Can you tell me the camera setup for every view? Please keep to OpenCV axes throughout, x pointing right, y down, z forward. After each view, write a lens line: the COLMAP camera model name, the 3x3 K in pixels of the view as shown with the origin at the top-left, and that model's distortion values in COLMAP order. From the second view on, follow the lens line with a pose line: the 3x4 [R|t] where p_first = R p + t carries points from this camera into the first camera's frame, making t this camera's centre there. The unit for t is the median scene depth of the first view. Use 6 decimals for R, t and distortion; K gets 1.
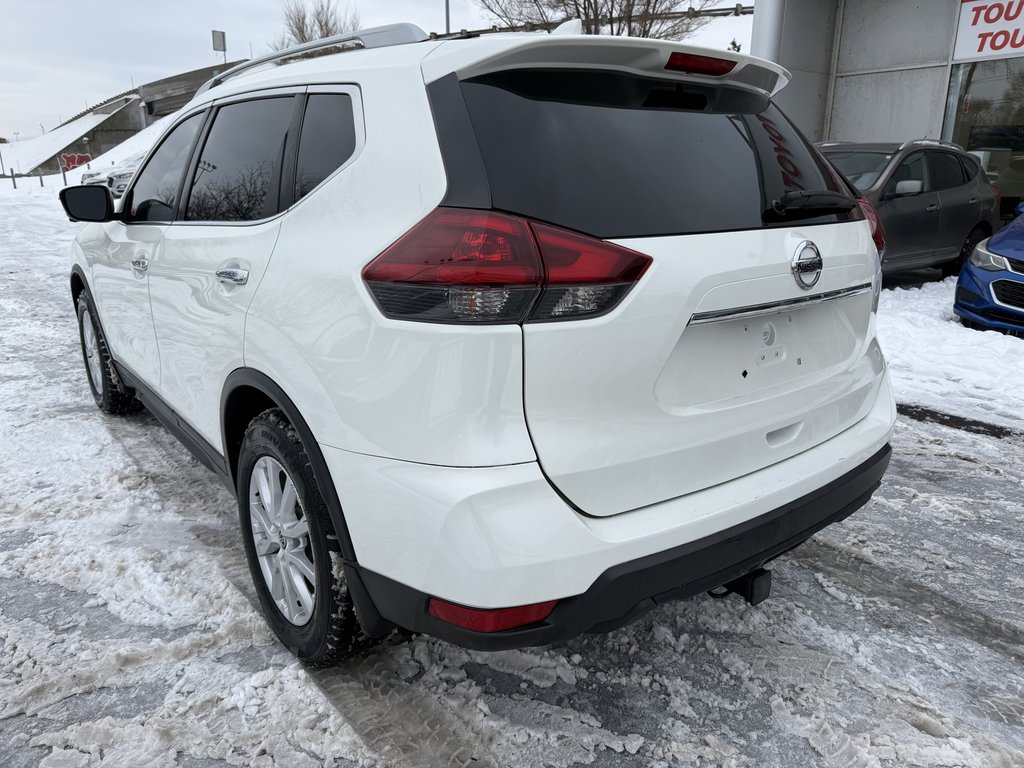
lens RADIAL K [[731.1, 0, 512.0], [0, 731.1, 384.0], [0, 0, 1]] dist [0.014925, -0.022159]
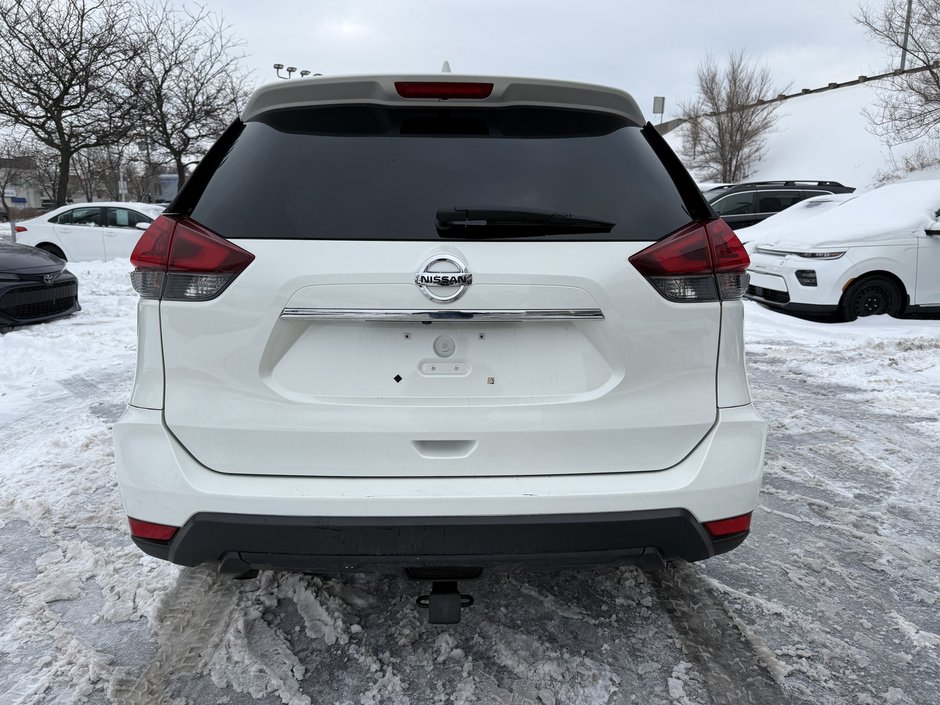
lens RADIAL K [[671.1, 0, 470.0], [0, 671.1, 352.5], [0, 0, 1]] dist [0.014925, -0.022159]
pose [[0.800614, 0.124114, -0.586185, 0.853382], [-0.171717, 0.984803, -0.026017, -0.038639], [0.574048, 0.121487, 0.809759, 0.259990]]
